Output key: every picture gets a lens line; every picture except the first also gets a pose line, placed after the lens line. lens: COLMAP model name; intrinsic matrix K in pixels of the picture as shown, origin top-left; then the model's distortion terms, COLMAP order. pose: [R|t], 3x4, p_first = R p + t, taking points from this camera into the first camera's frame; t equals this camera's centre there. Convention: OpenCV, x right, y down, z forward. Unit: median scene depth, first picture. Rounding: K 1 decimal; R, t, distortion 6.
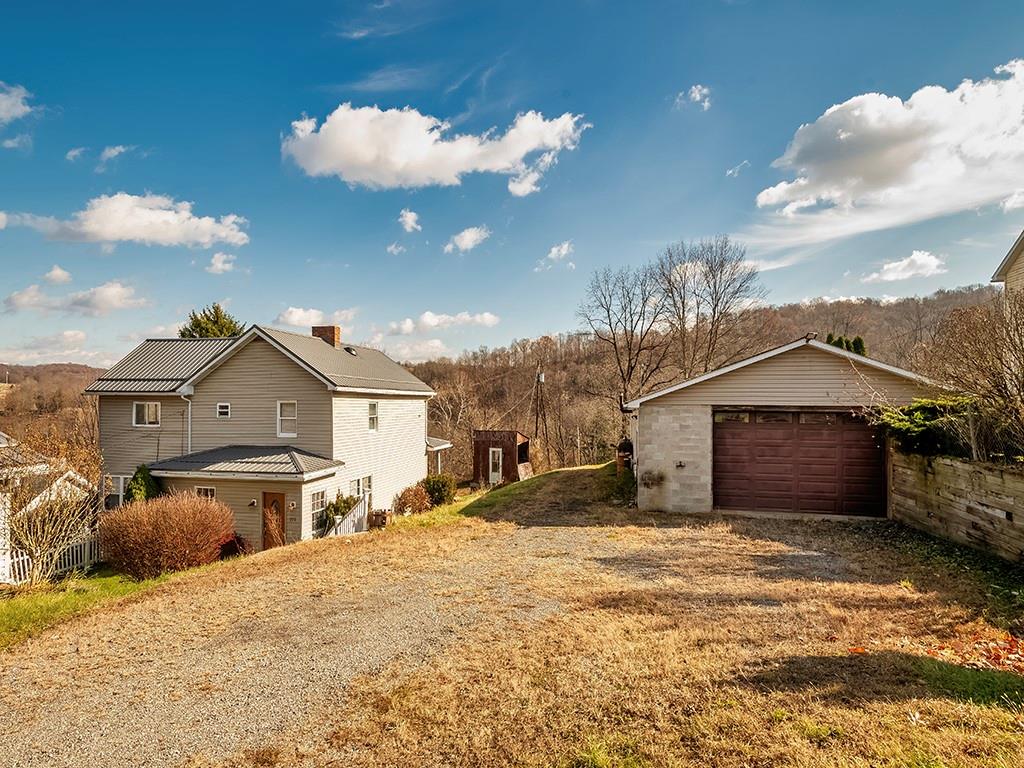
lens RADIAL K [[484.7, 0, 512.0], [0, 484.7, 384.0], [0, 0, 1]] dist [0.000520, 0.000061]
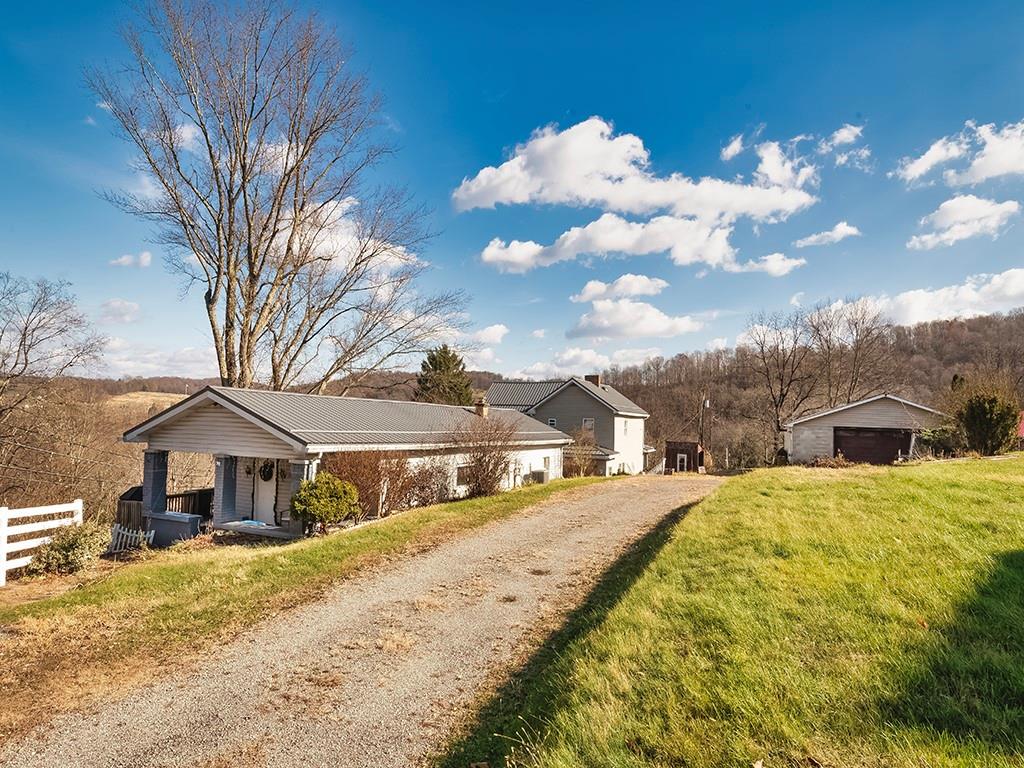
lens RADIAL K [[547.0, 0, 512.0], [0, 547.0, 384.0], [0, 0, 1]] dist [-0.000656, -0.000909]
pose [[0.977911, 0.011310, -0.208716, -0.209279], [-0.017702, 0.999429, -0.028780, -0.021242], [0.208271, 0.031839, 0.977553, -0.753013]]
